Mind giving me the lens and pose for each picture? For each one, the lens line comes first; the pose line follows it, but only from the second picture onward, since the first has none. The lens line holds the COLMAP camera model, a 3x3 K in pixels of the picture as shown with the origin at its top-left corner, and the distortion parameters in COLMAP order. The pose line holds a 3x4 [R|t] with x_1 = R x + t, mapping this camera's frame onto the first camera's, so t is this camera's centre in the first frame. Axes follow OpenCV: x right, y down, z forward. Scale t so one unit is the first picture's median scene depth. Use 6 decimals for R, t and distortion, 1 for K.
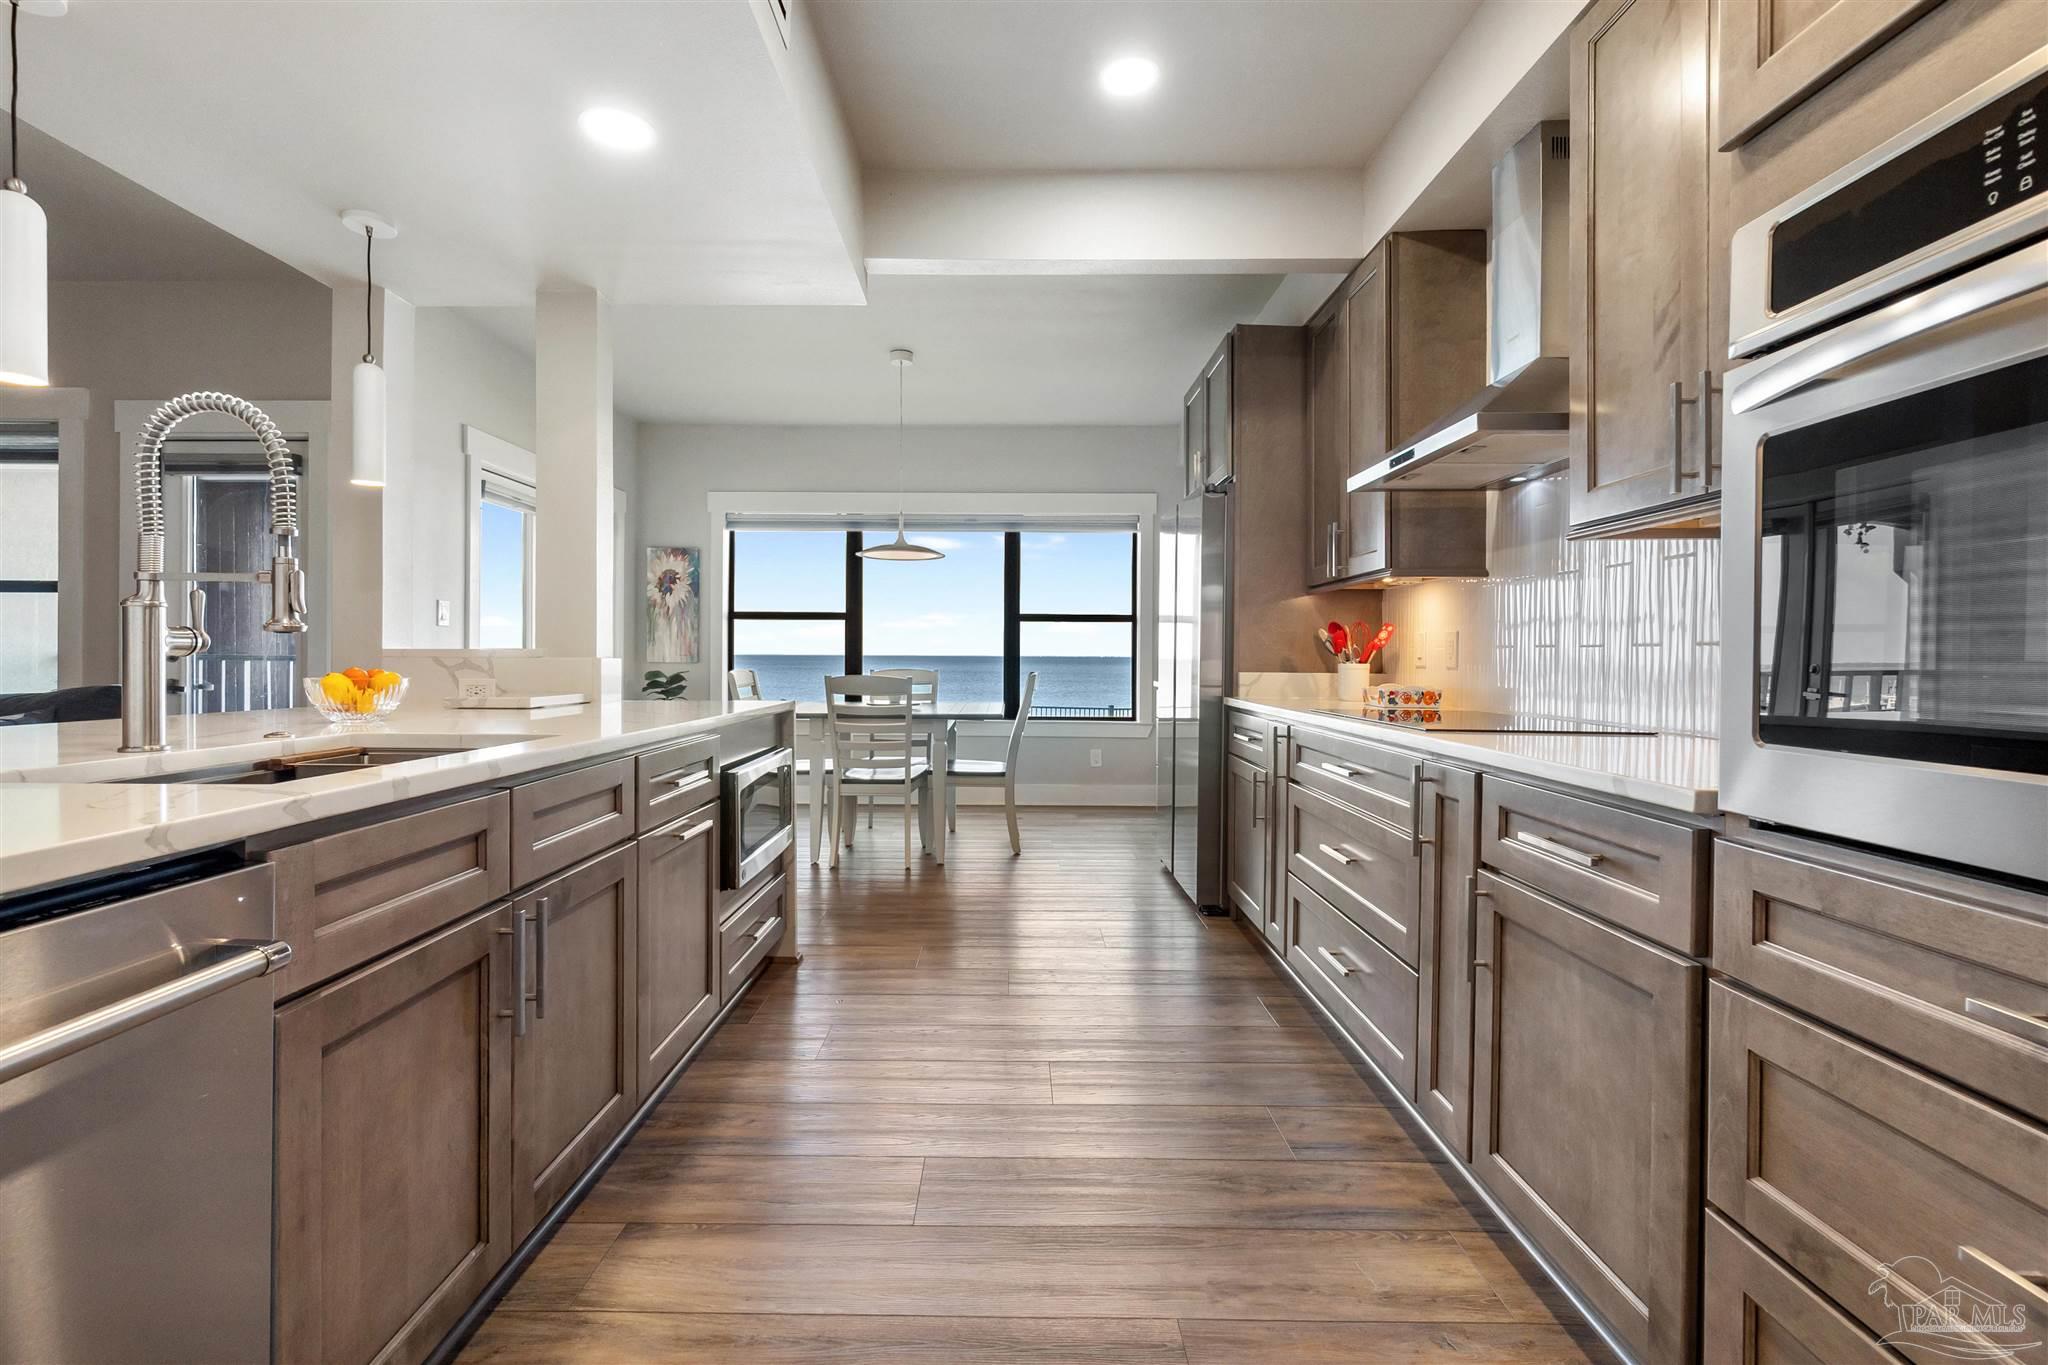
lens RADIAL K [[888.6, 0, 1014.4], [0, 888.6, 659.0], [0, 0, 1]] dist [-0.010037, 0.002820]
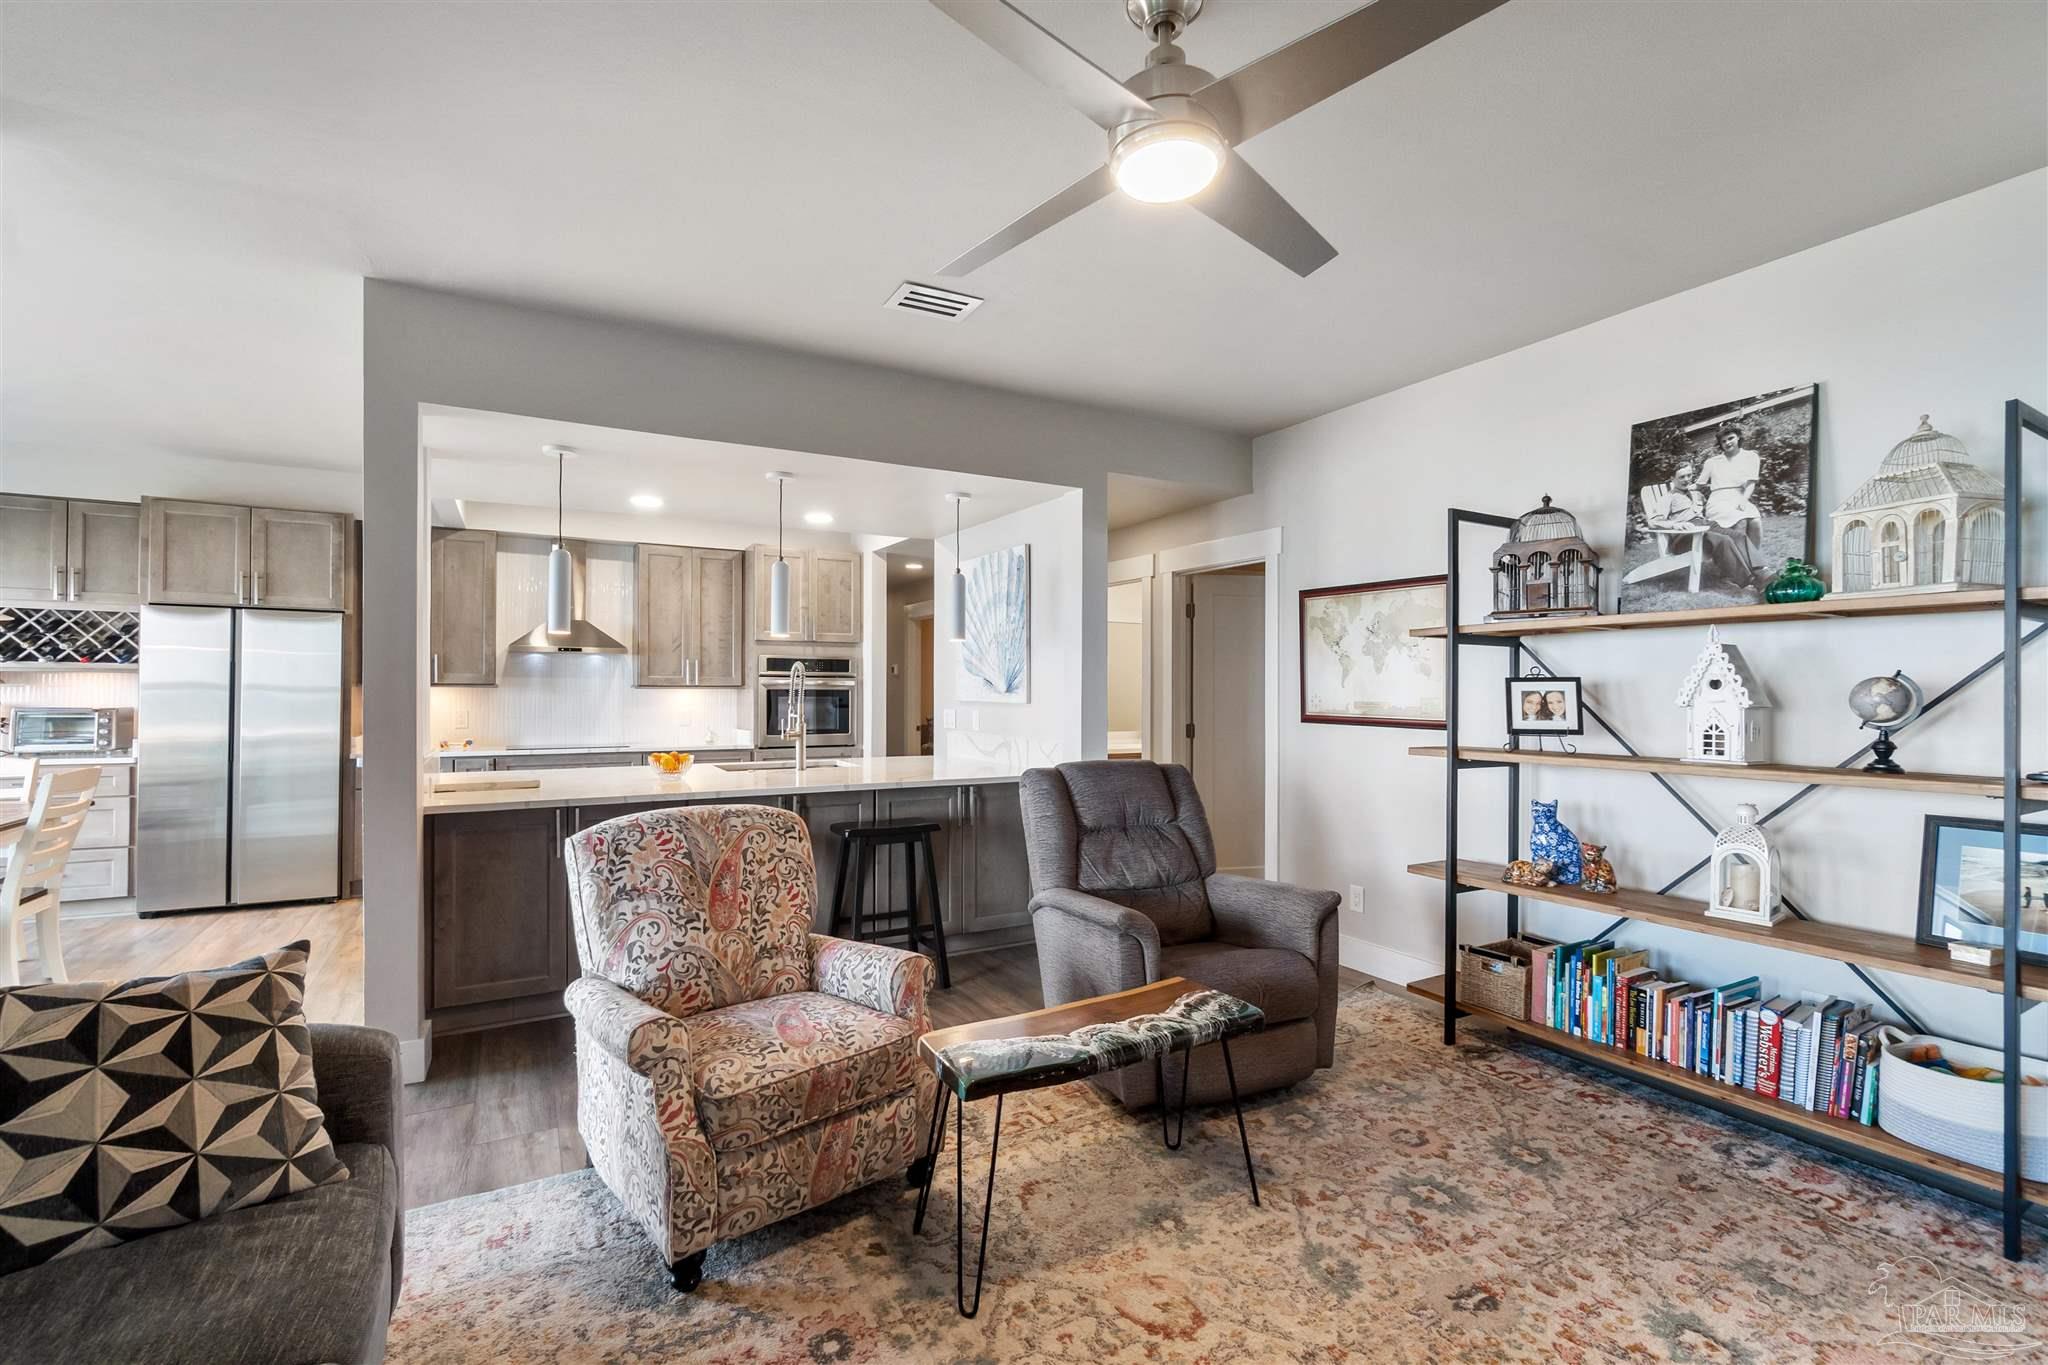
lens RADIAL K [[888.6, 0, 994.4], [0, 888.6, 691.6], [0, 0, 1]] dist [-0.010037, 0.002820]
pose [[-0.469463, -0.007045, 0.882924, -1.532191], [-0.003908, 0.999975, 0.005901, -0.074018], [-0.882944, -0.000680, -0.469479, 0.687639]]
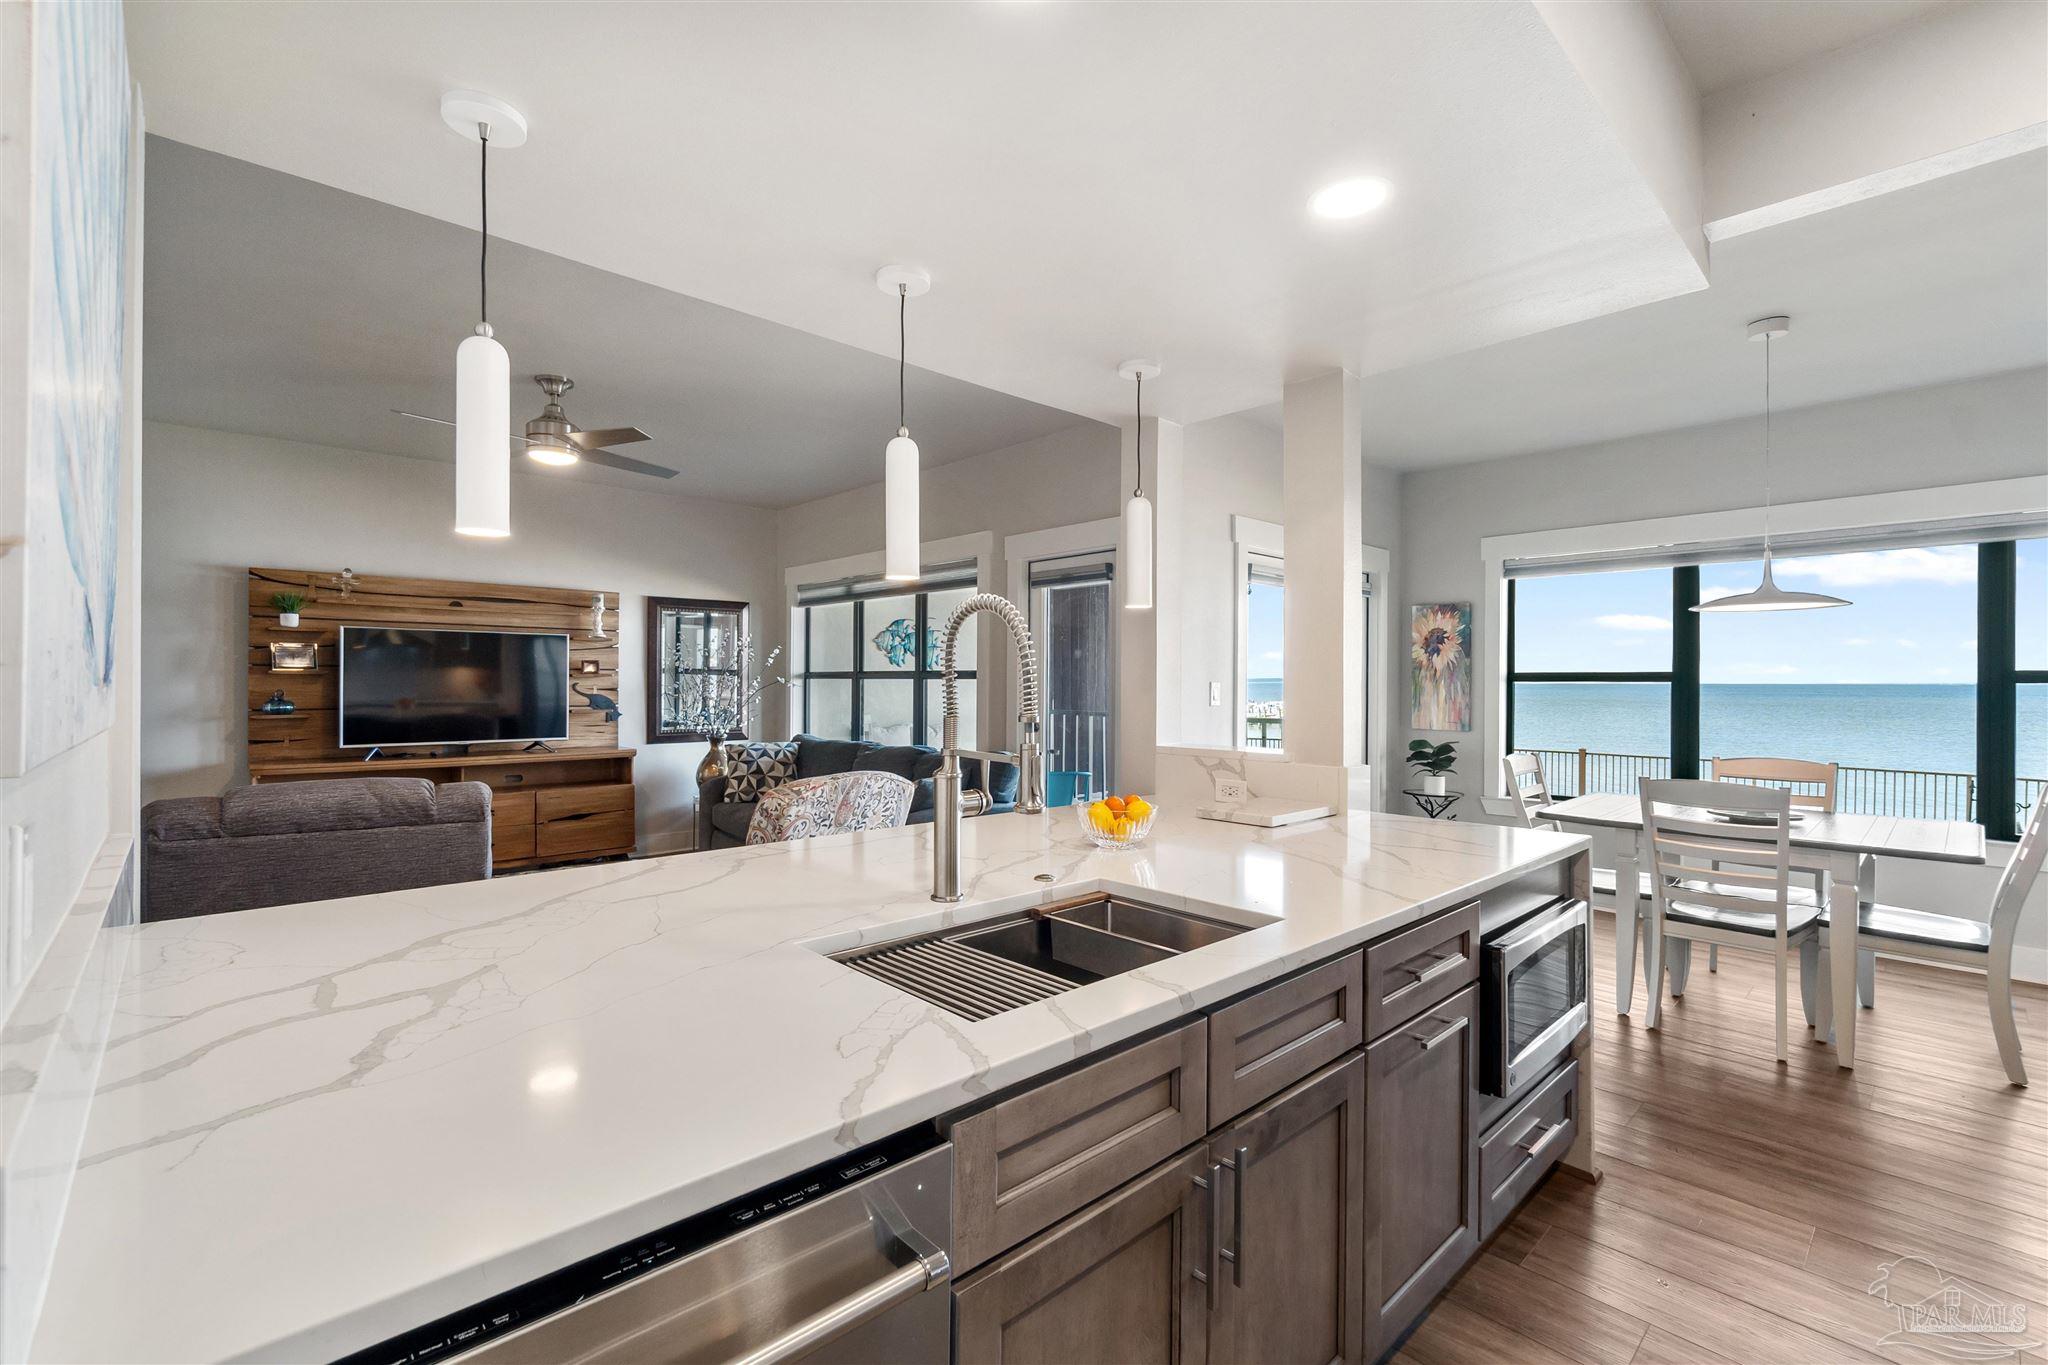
lens RADIAL K [[888.6, 0, 1000.6], [0, 888.6, 685.0], [0, 0, 1]] dist [-0.010037, 0.002820]
pose [[0.669159, -0.000375, -0.743119, -0.017579], [-0.001658, 0.999997, -0.001997, -0.065054], [0.743117, 0.002568, 0.669157, 0.090110]]
